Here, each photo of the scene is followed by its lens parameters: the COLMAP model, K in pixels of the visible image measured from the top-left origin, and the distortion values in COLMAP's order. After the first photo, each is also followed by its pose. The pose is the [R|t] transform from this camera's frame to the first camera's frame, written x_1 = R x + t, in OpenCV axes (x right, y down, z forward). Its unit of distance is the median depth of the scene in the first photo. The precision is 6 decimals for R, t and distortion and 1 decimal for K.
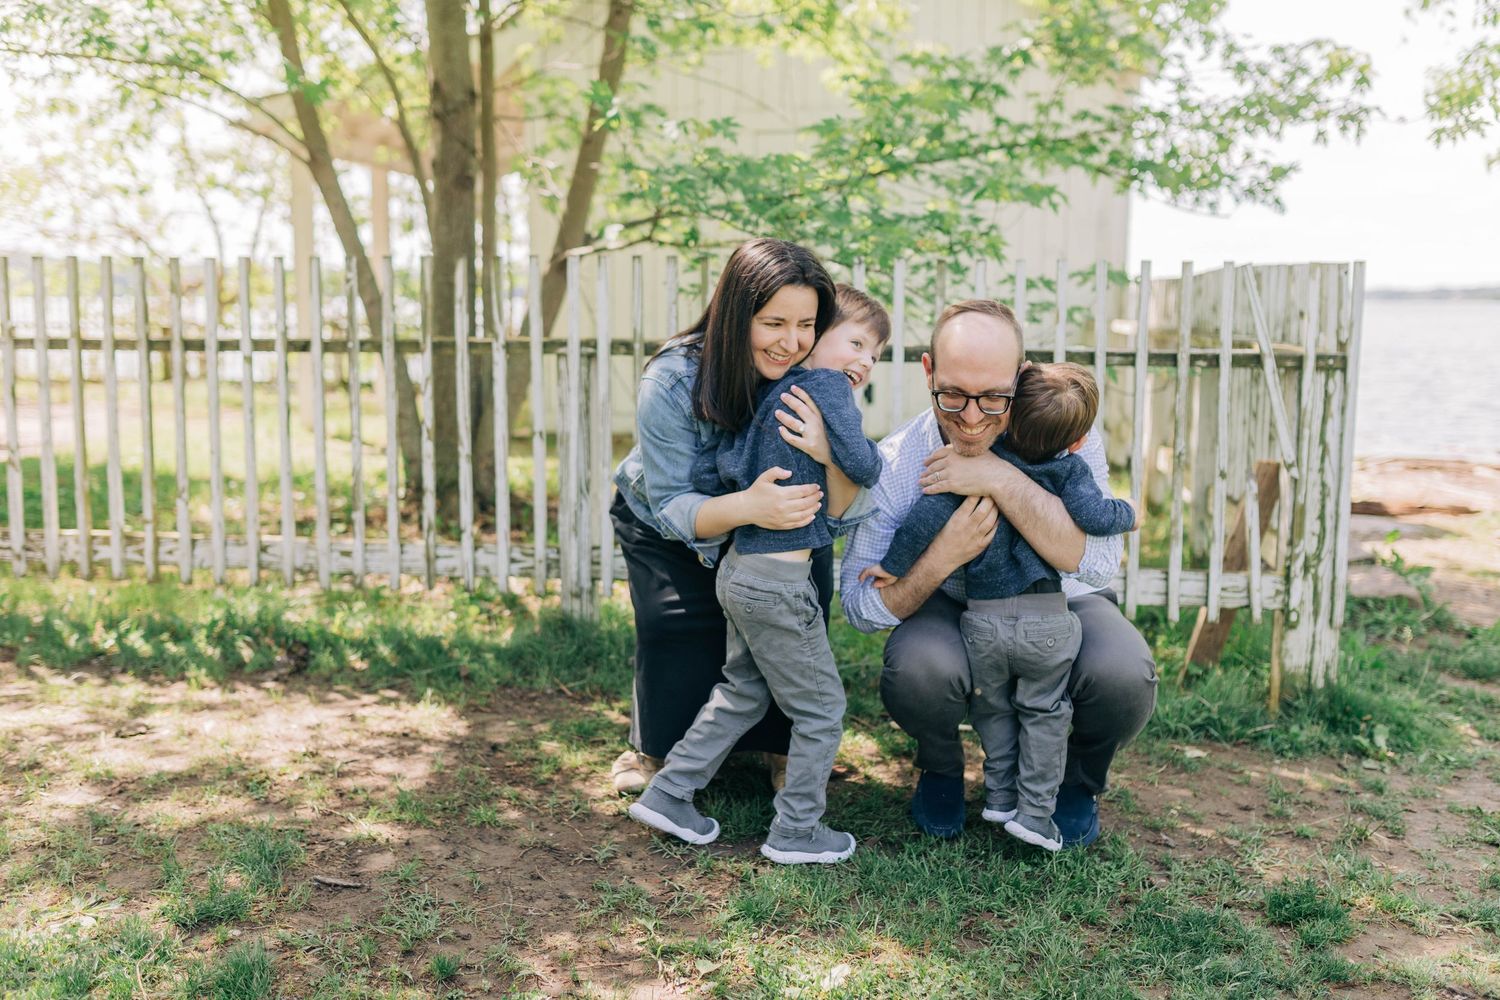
lens RADIAL K [[1386.3, 0, 770.0], [0, 1386.3, 496.3], [0, 0, 1]] dist [-0.001160, -0.004278]
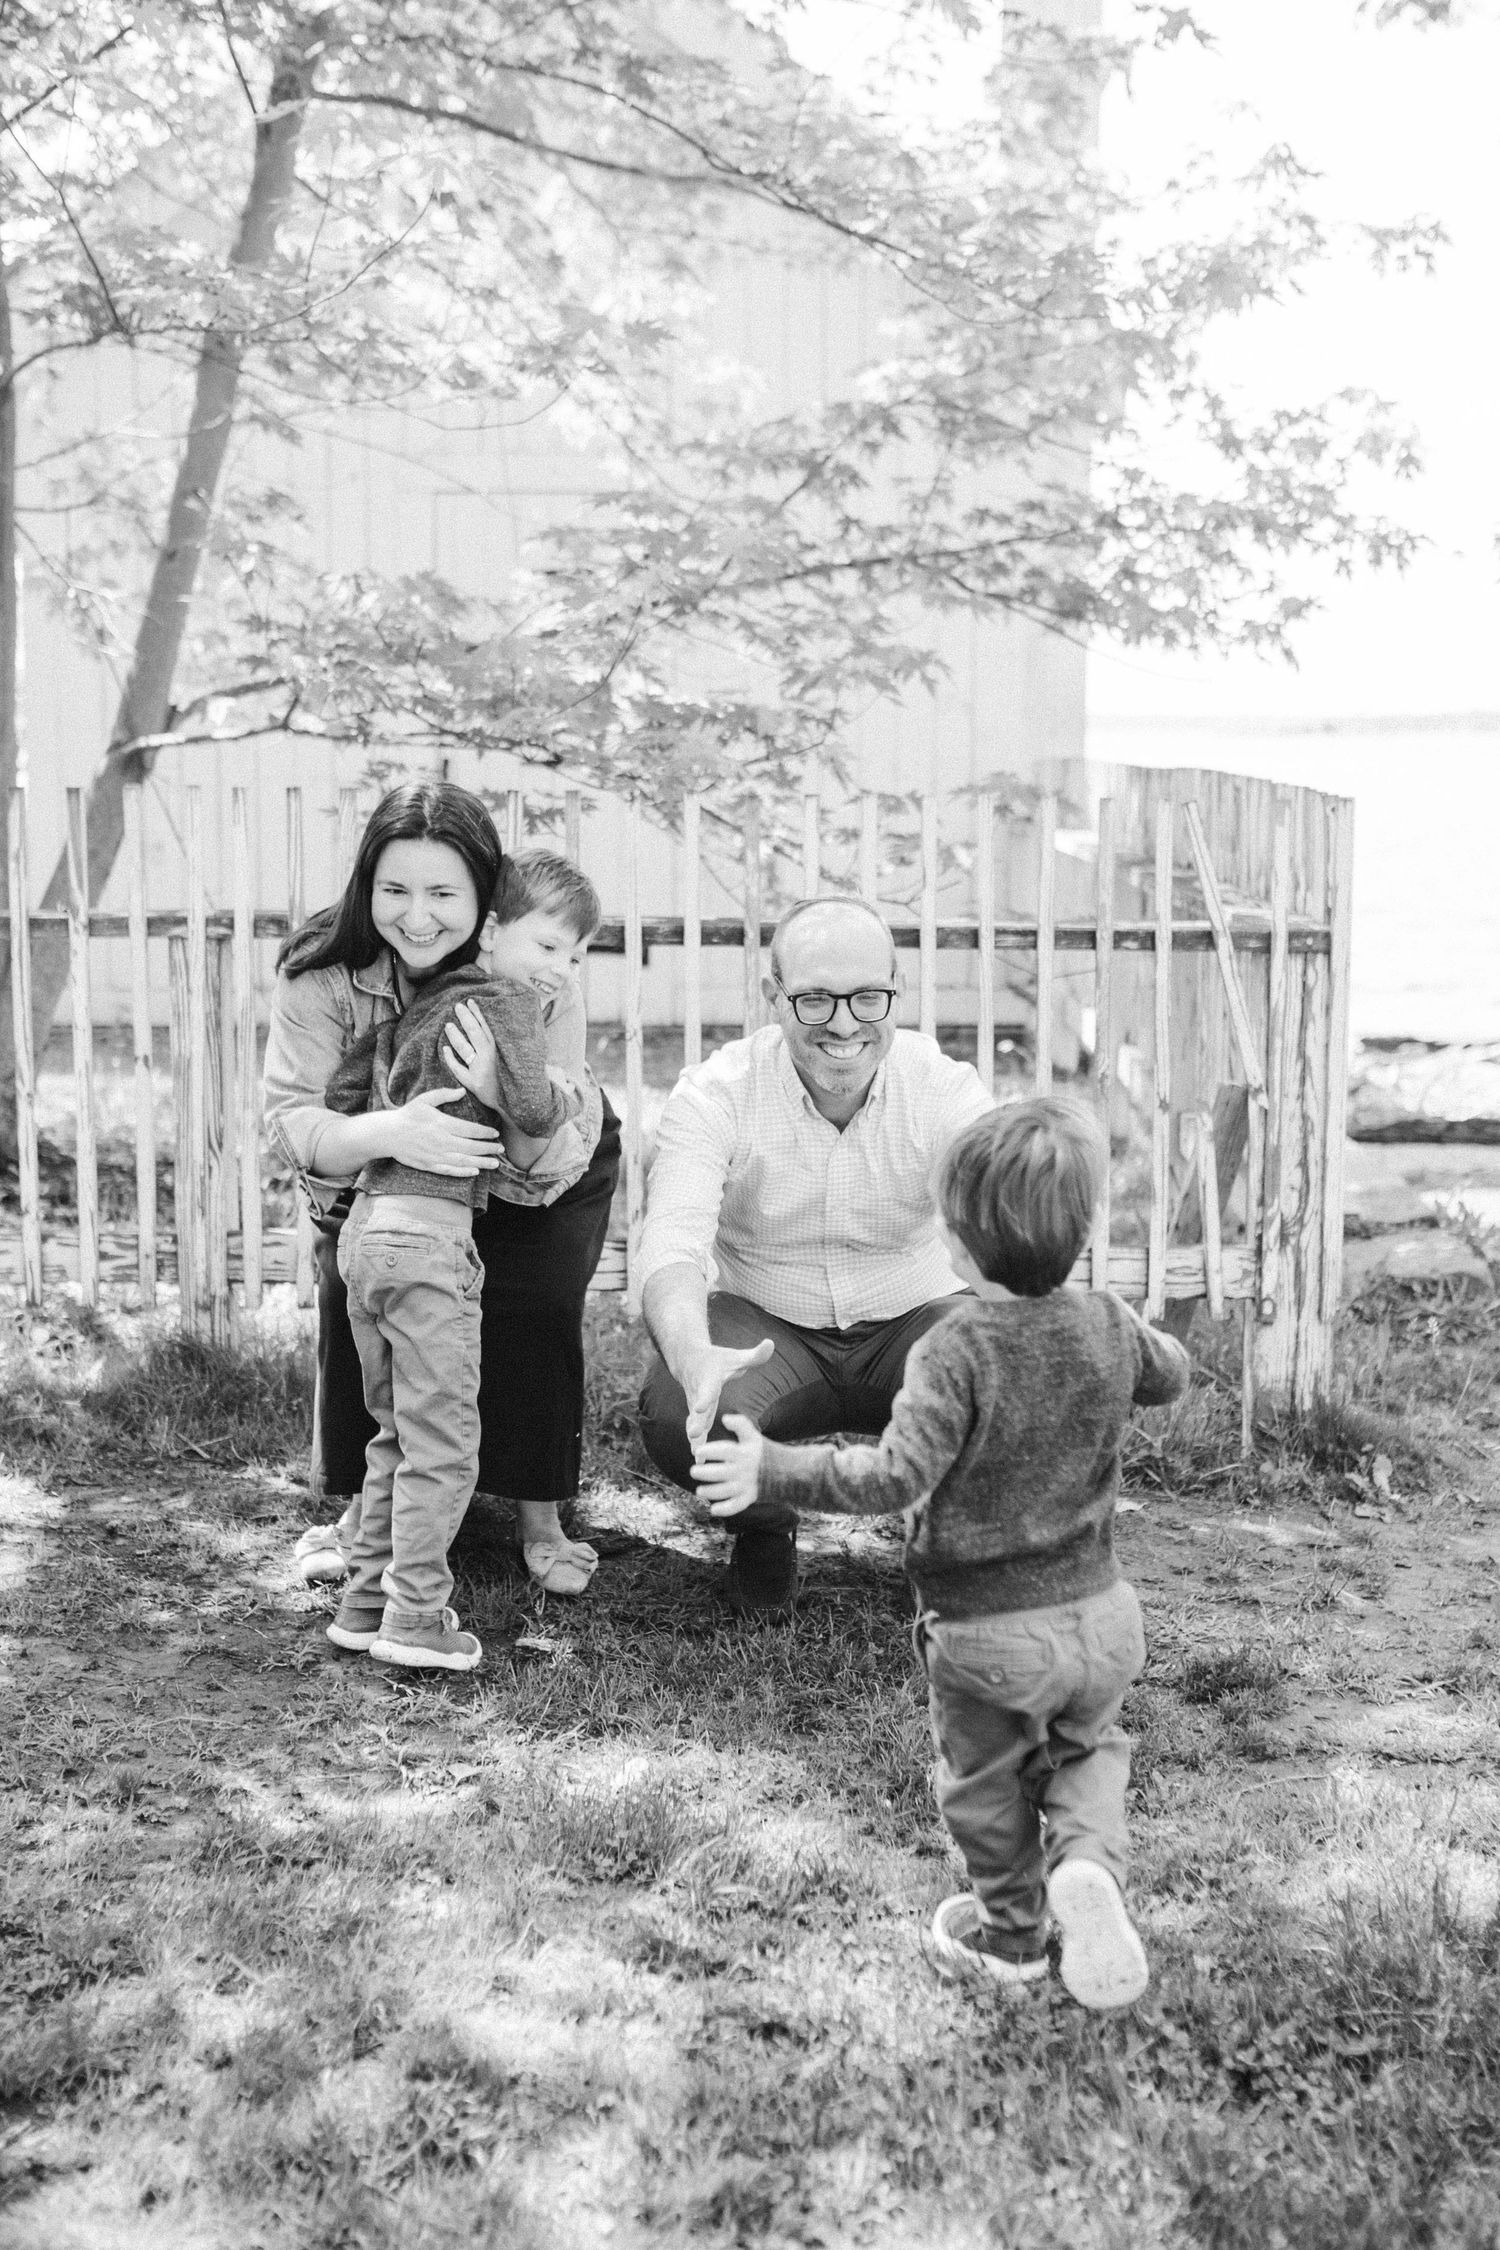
lens RADIAL K [[2298.8, 0, 750.0], [0, 2298.8, 1125.0], [0, 0, 1]] dist [-0.009694, -0.012596]
pose [[0.993160, -0.019383, 0.115145, -0.010532], [0.019898, 0.999796, -0.003327, -0.006153], [-0.115057, 0.005596, 0.993343, -0.116060]]
